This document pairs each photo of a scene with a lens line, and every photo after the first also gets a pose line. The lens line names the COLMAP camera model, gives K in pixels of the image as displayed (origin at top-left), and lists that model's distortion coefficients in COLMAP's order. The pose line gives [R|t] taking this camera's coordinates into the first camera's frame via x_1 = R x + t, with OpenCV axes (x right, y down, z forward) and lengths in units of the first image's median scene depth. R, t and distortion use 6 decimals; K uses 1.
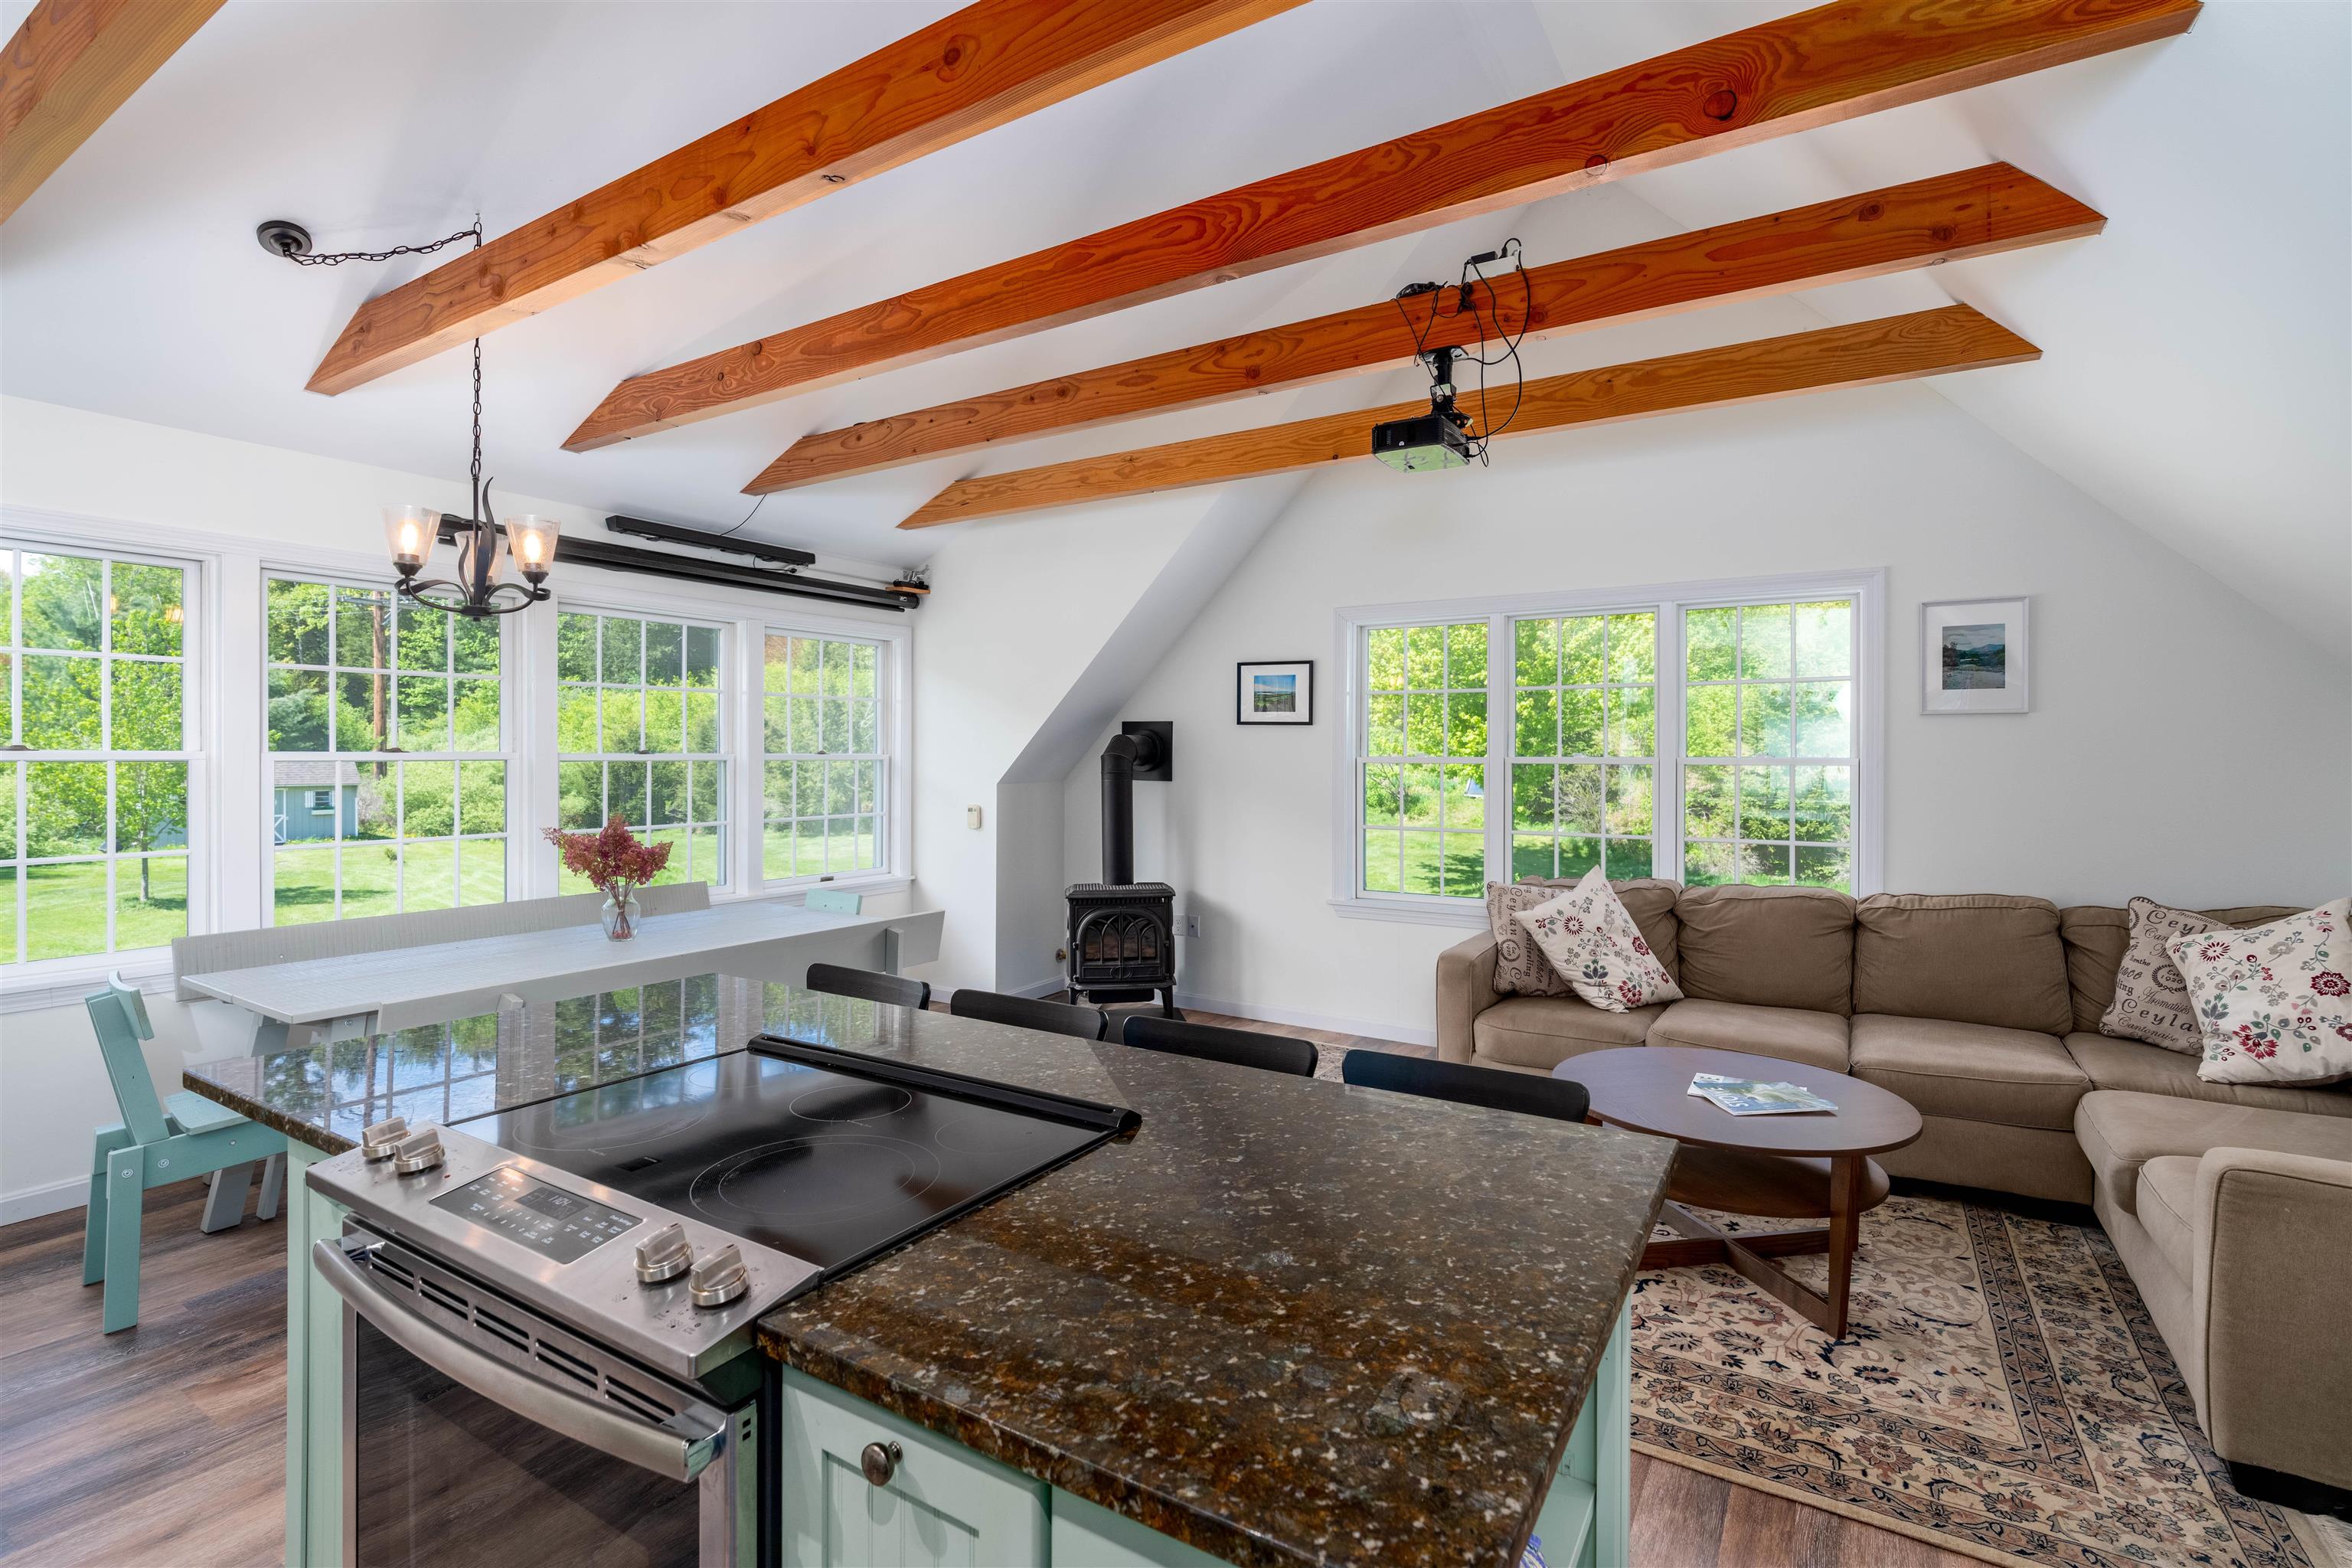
lens RADIAL K [[1085.1, 0, 1154.9], [0, 1085.1, 763.8], [0, 0, 1]] dist [-0.001494, -0.000112]
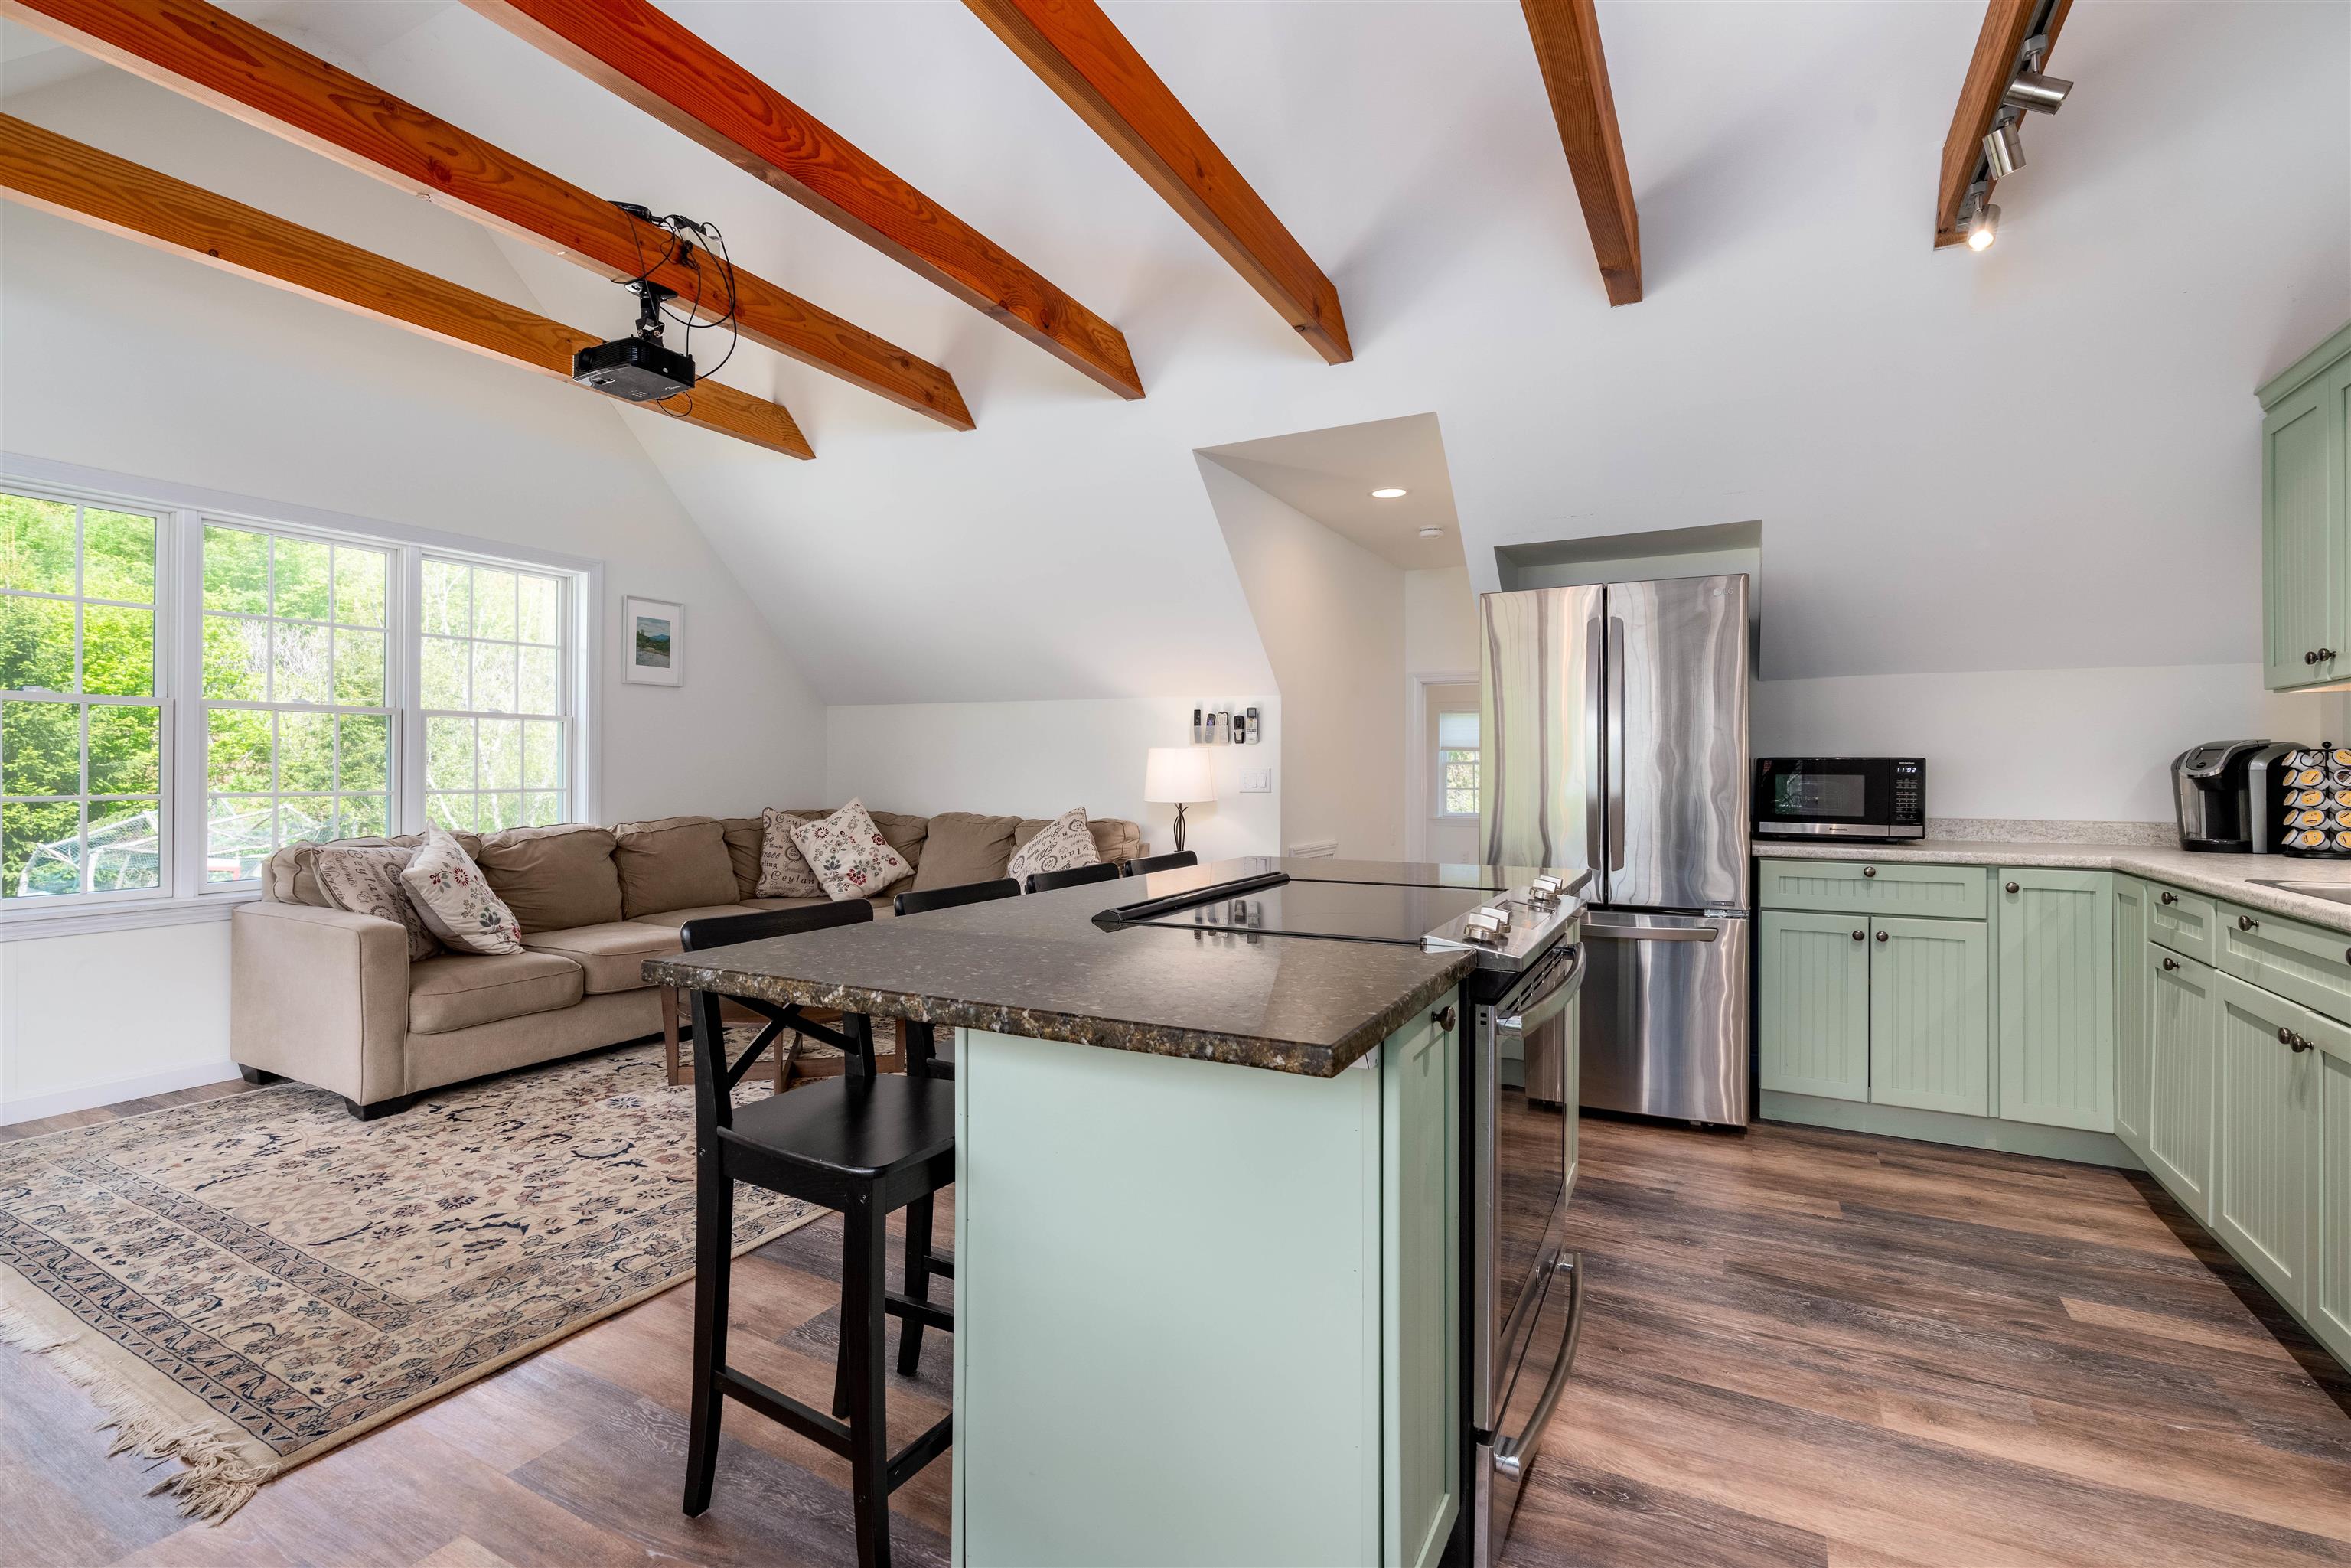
lens RADIAL K [[1084.6, 0, 1154.4], [0, 1084.6, 763.8], [0, 0, 1]] dist [-0.001494, -0.000112]
pose [[-0.063868, 0.004331, 0.997949, -0.714500], [0.005973, 0.999974, -0.003958, 0.069285], [-0.997940, 0.005708, -0.063893, 0.544608]]
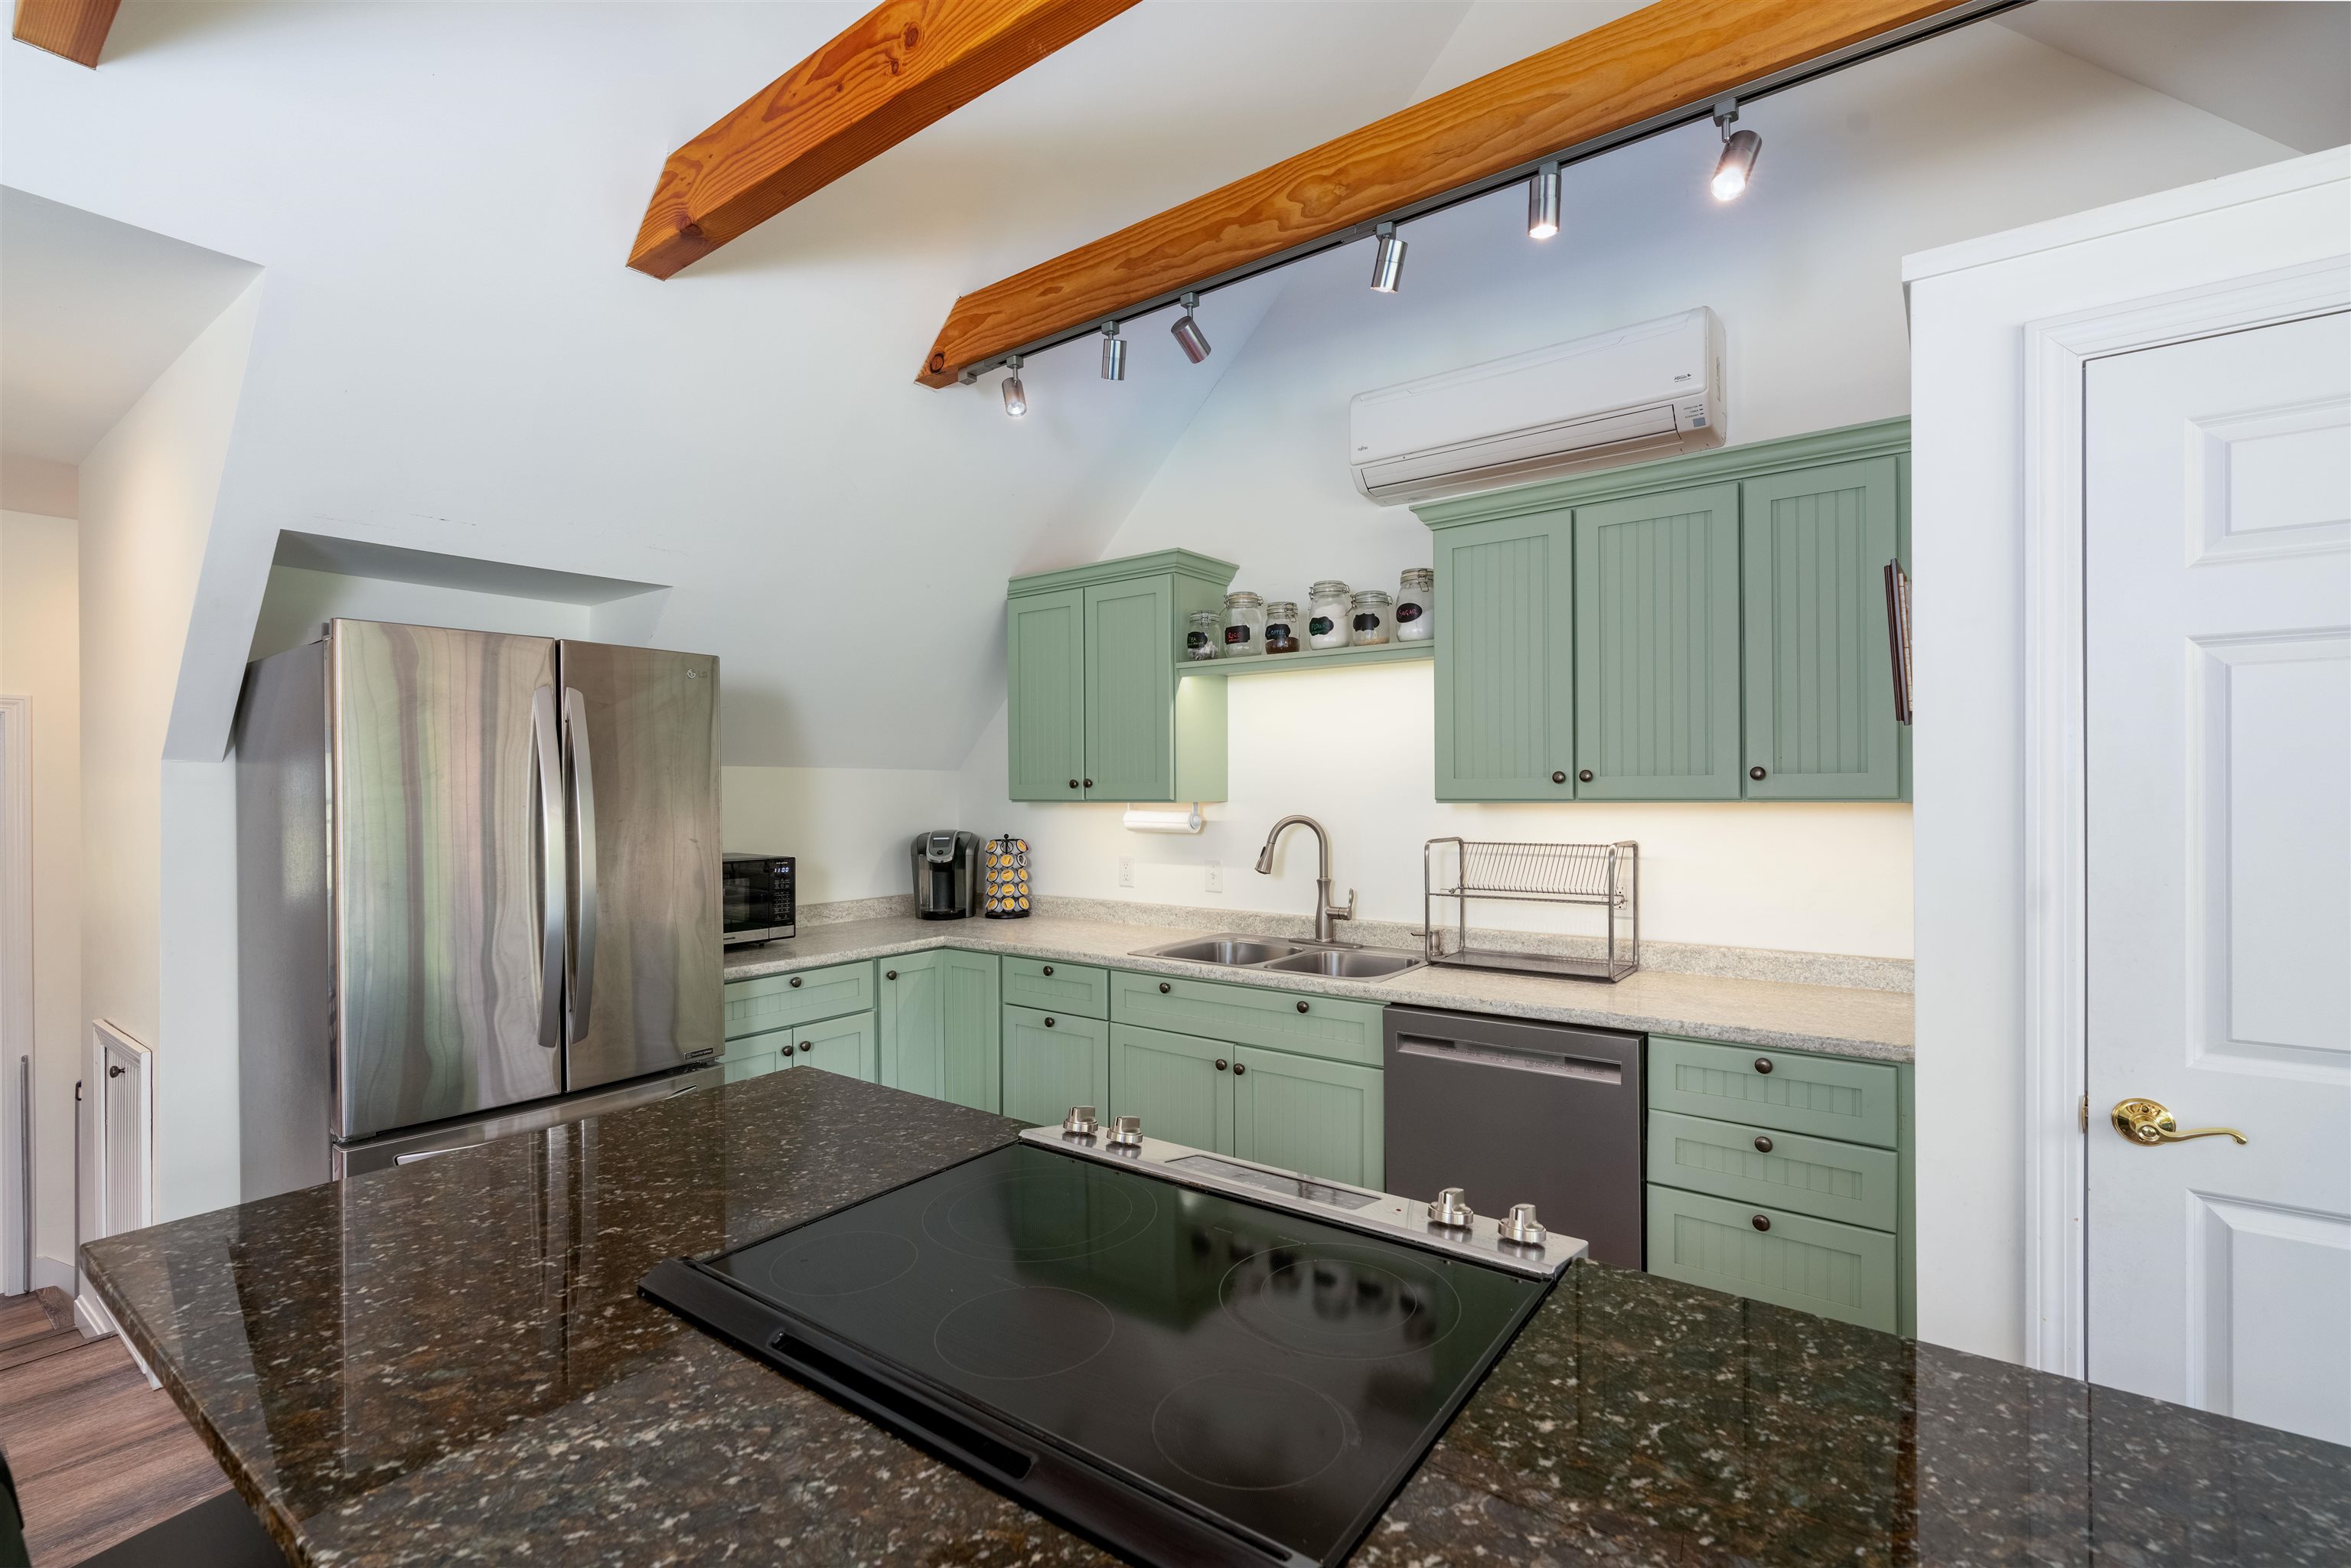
lens RADIAL K [[1076.5, 0, 1178.8], [0, 1076.5, 792.5], [0, 0, 1]] dist [0.000657, 0.000329]
pose [[-0.999668, 0.003710, 0.025481, -0.168031], [0.003993, 0.999931, 0.011064, -0.002292], [-0.025439, 0.011162, -0.999614, 0.751333]]
